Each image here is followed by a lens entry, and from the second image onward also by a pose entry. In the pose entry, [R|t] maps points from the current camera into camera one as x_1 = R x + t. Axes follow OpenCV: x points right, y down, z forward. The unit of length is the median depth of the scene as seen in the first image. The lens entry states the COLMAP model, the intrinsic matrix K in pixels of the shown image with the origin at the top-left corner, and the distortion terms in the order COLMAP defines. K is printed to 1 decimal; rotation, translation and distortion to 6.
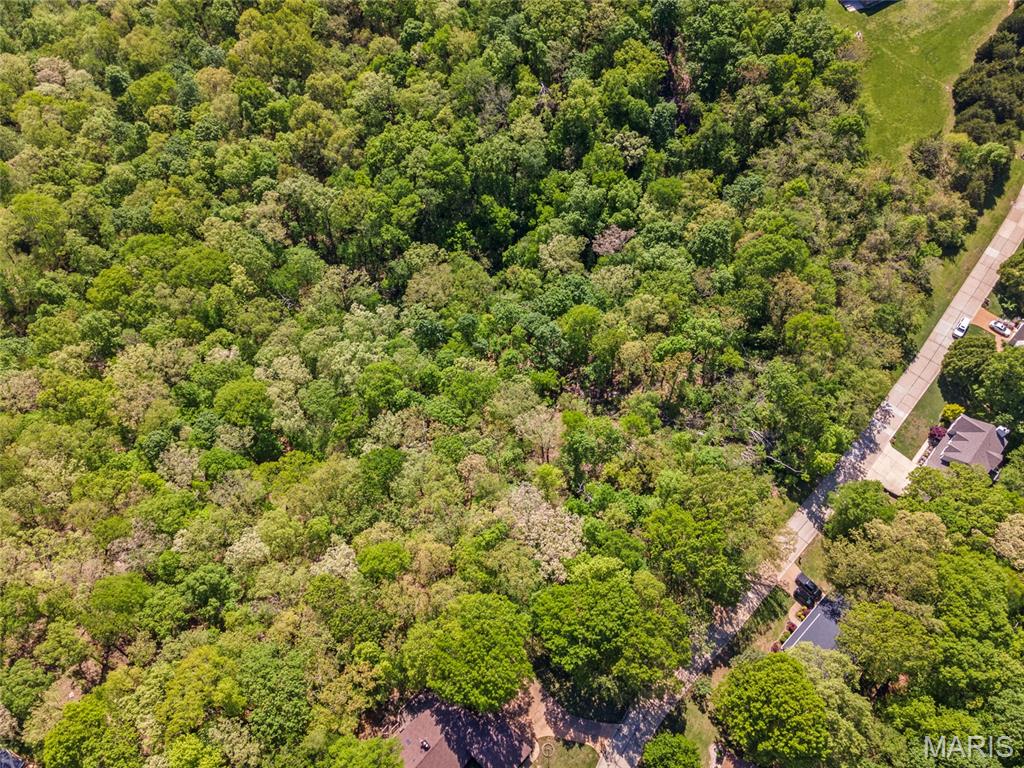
lens RADIAL K [[754.3, 0, 512.0], [0, 754.3, 384.0], [0, 0, 1]] dist [0.041463, 0.009405]
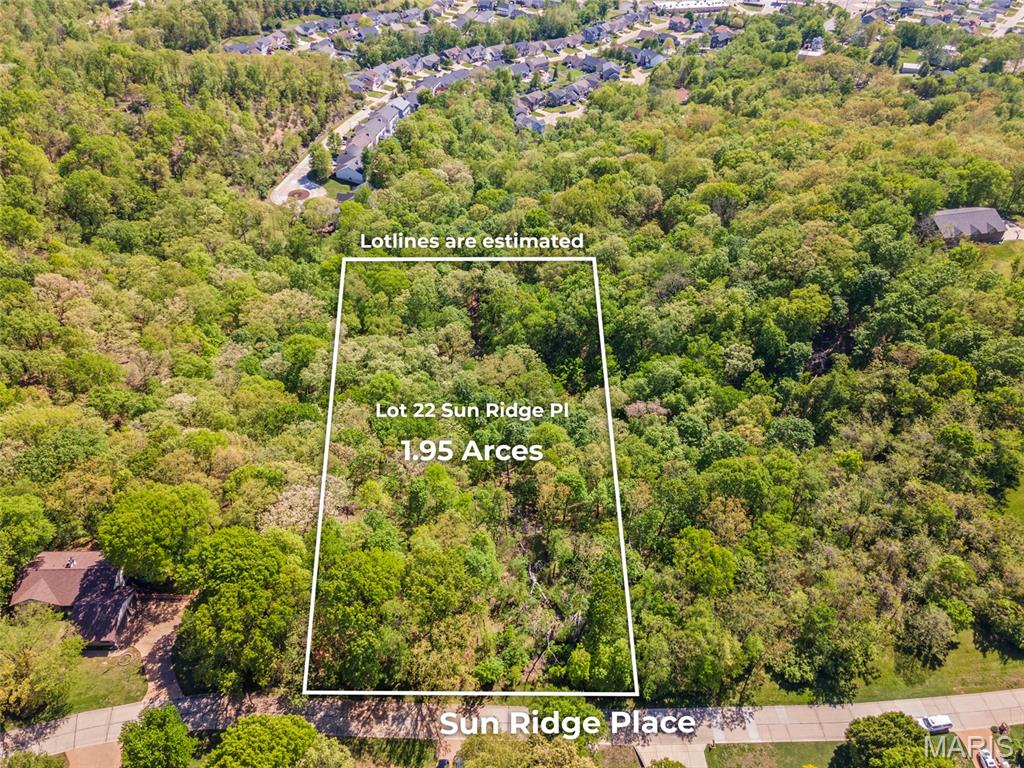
lens RADIAL K [[754.3, 0, 512.0], [0, 754.3, 384.0], [0, 0, 1]] dist [0.041463, 0.009405]
pose [[0.690320, 0.461563, -0.557151, 0.494191], [-0.634020, 0.756895, -0.158524, 0.041030], [0.348536, 0.462677, 0.815140, 0.139231]]
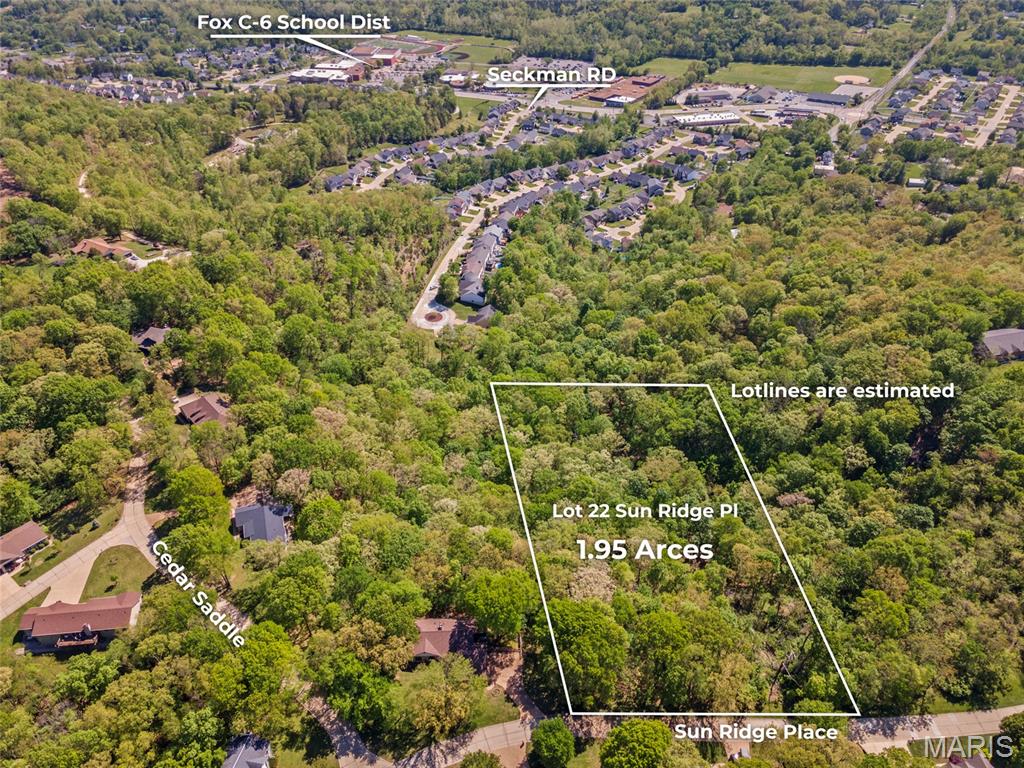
lens RADIAL K [[754.3, 0, 512.0], [0, 754.3, 384.0], [0, 0, 1]] dist [0.041463, 0.009405]
pose [[0.714298, 0.391489, -0.580100, 0.426989], [-0.604731, 0.762479, -0.230058, 0.225882], [0.352249, 0.515134, 0.781382, -0.247937]]
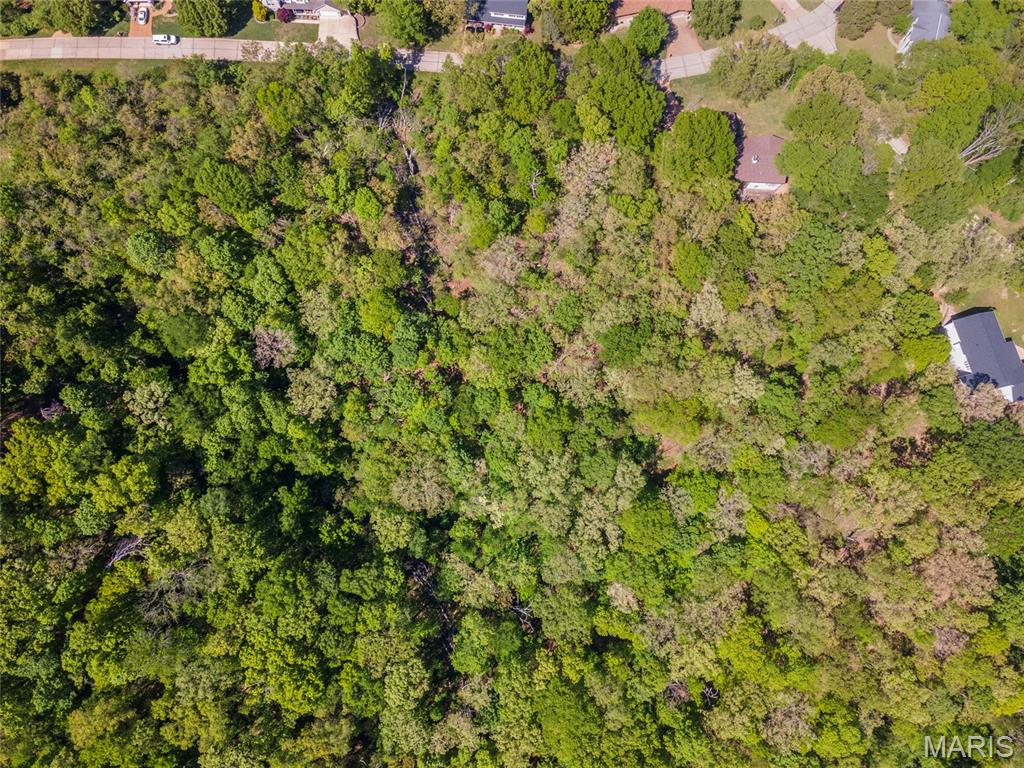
lens RADIAL K [[754.3, 0, 512.0], [0, 754.3, 384.0], [0, 0, 1]] dist [0.041463, 0.009405]
pose [[-0.649118, -0.751257, 0.119410, -0.189964], [0.649944, -0.466178, 0.600209, -0.542729], [-0.395245, 0.467216, 0.790879, 0.157214]]
